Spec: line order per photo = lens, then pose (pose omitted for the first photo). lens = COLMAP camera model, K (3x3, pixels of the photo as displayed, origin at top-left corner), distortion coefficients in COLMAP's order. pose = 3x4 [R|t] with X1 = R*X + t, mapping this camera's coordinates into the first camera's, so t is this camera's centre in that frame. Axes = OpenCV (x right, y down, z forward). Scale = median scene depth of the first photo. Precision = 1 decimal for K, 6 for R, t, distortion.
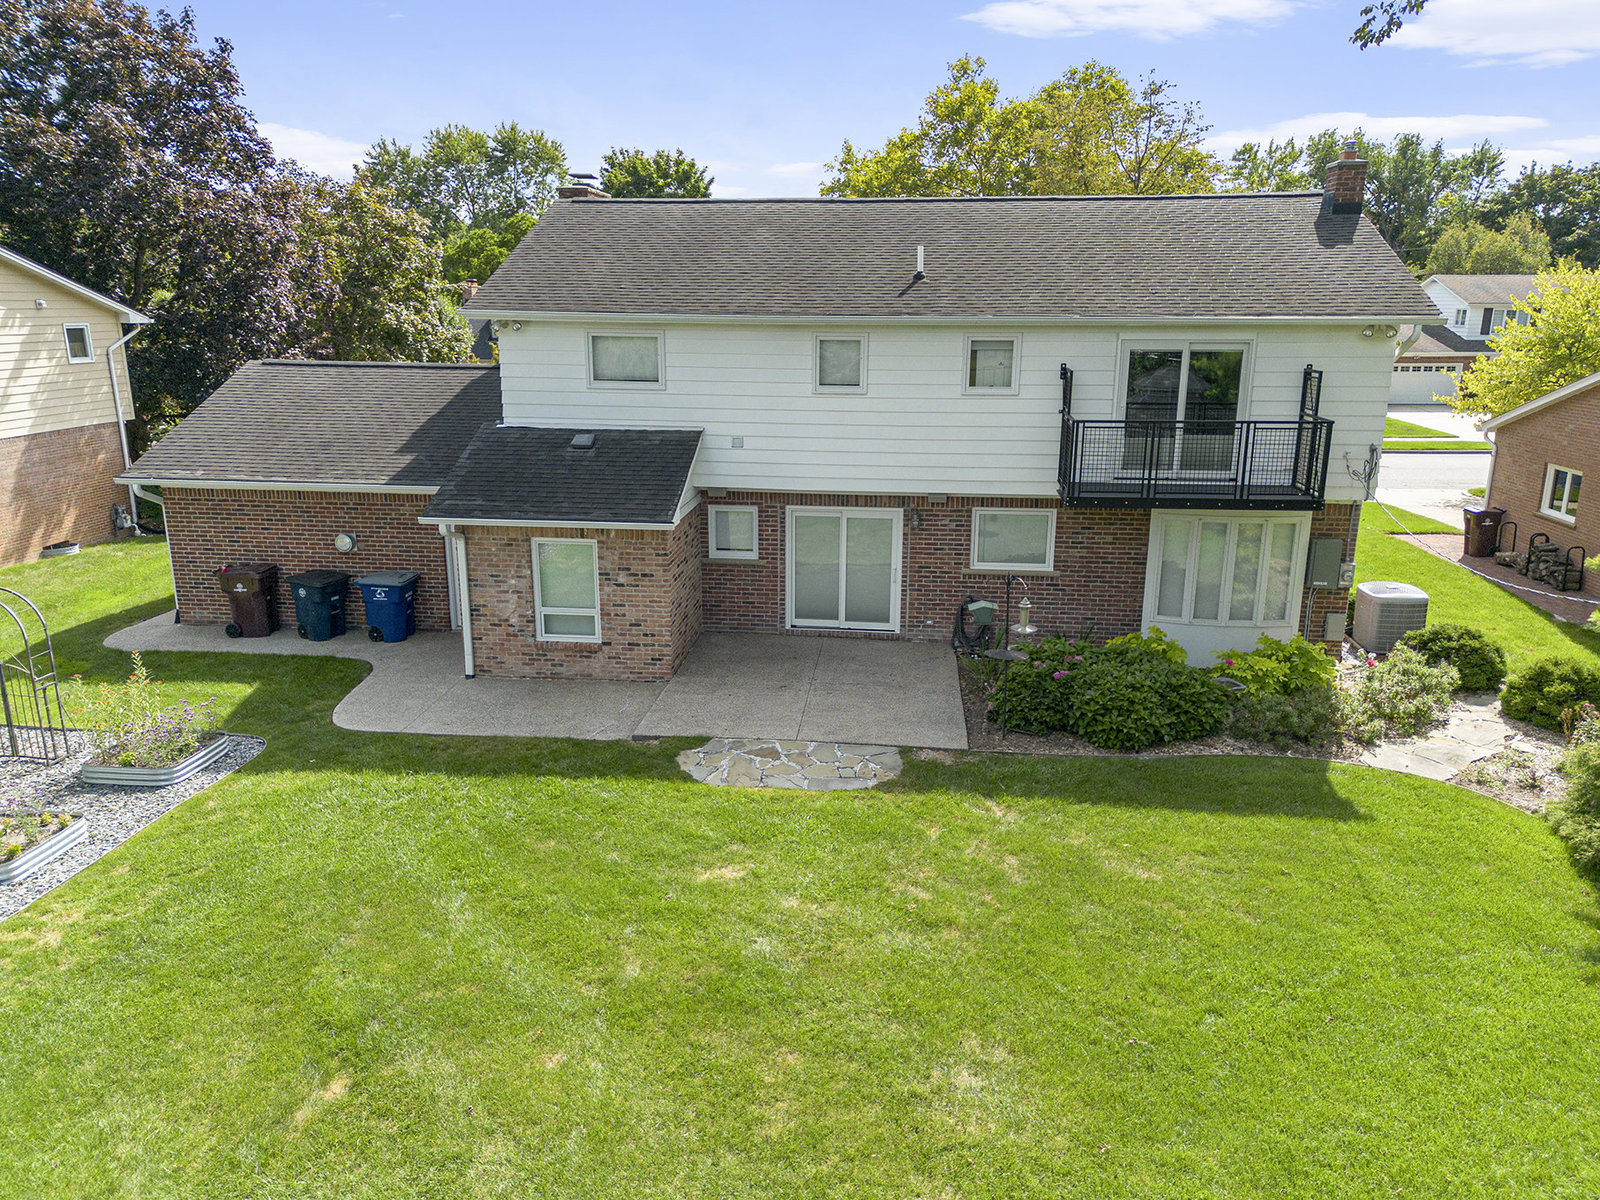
lens RADIAL K [[1147.3, 0, 796.7], [0, 1147.3, 587.5], [0, 0, 1]] dist [0.080781, -0.059799]
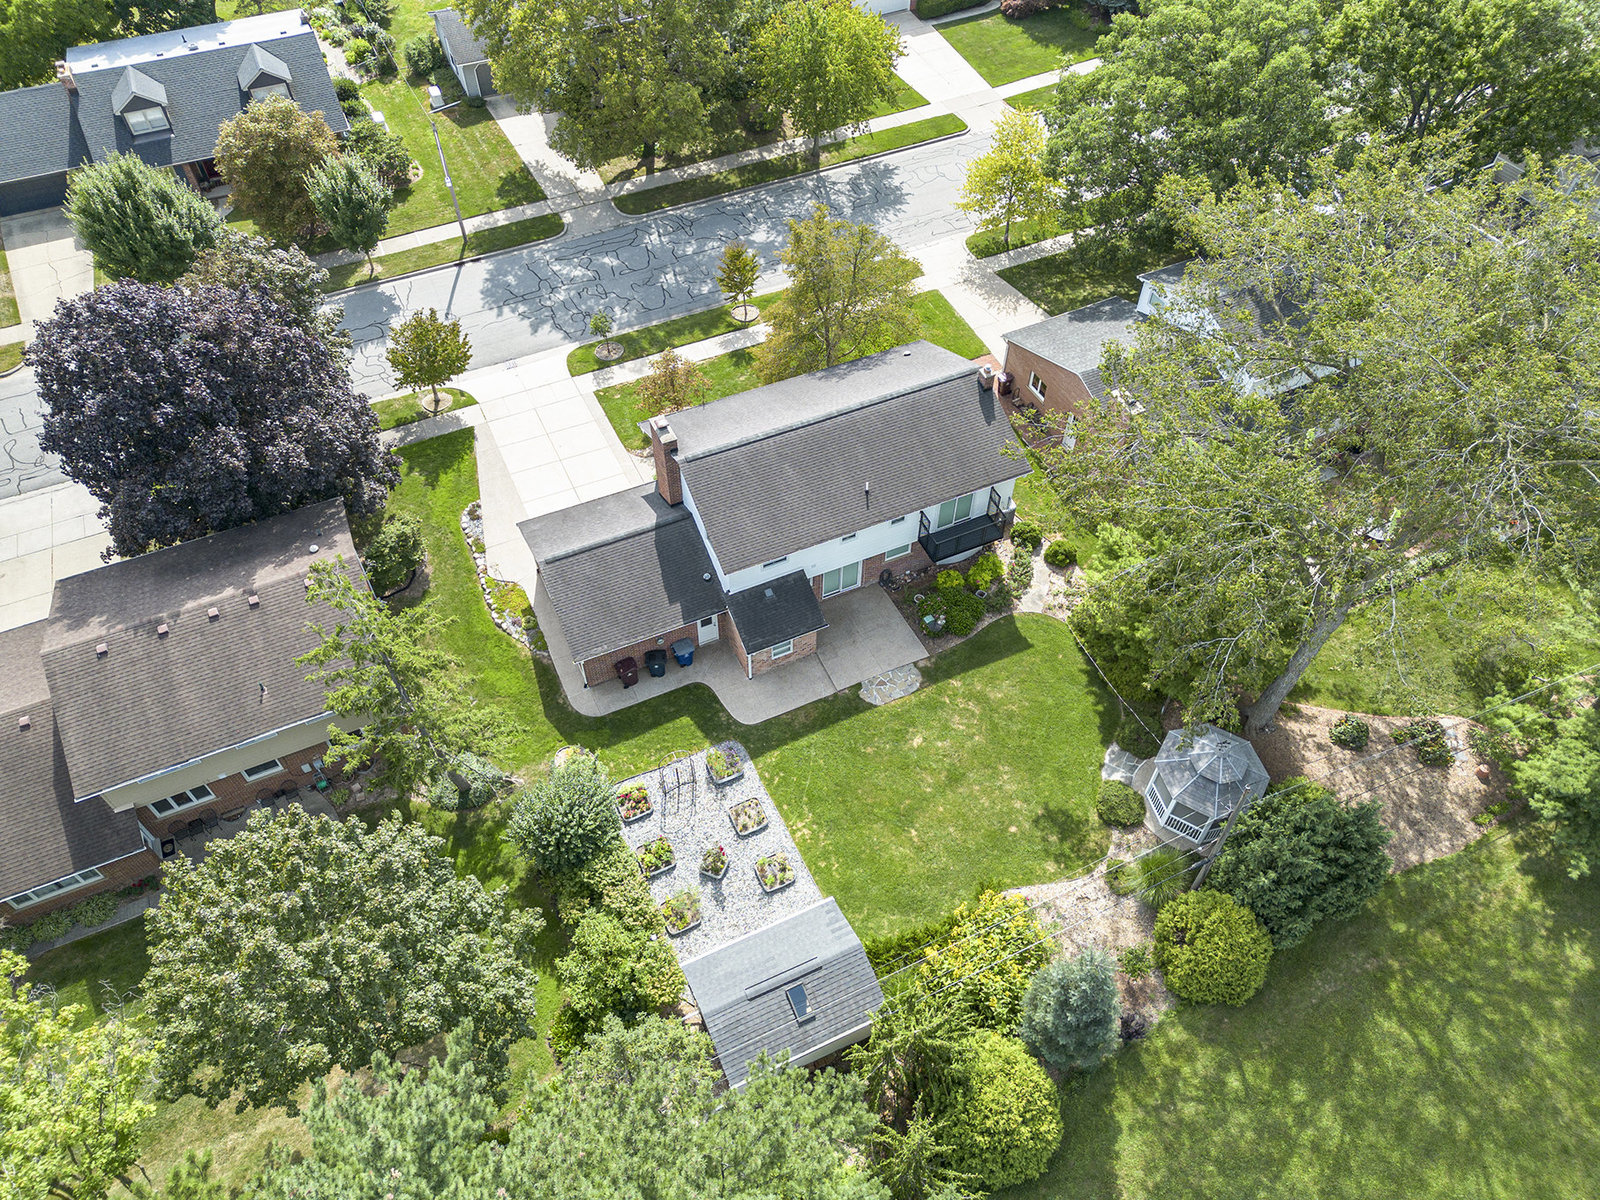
lens RADIAL K [[1147.3, 0, 796.7], [0, 1147.3, 587.5], [0, 0, 1]] dist [0.080781, -0.059799]
pose [[0.853486, -0.401751, 0.331901, -1.202758], [0.132474, 0.783250, 0.607430, -2.082564], [-0.503997, -0.474464, 0.721714, -1.118064]]
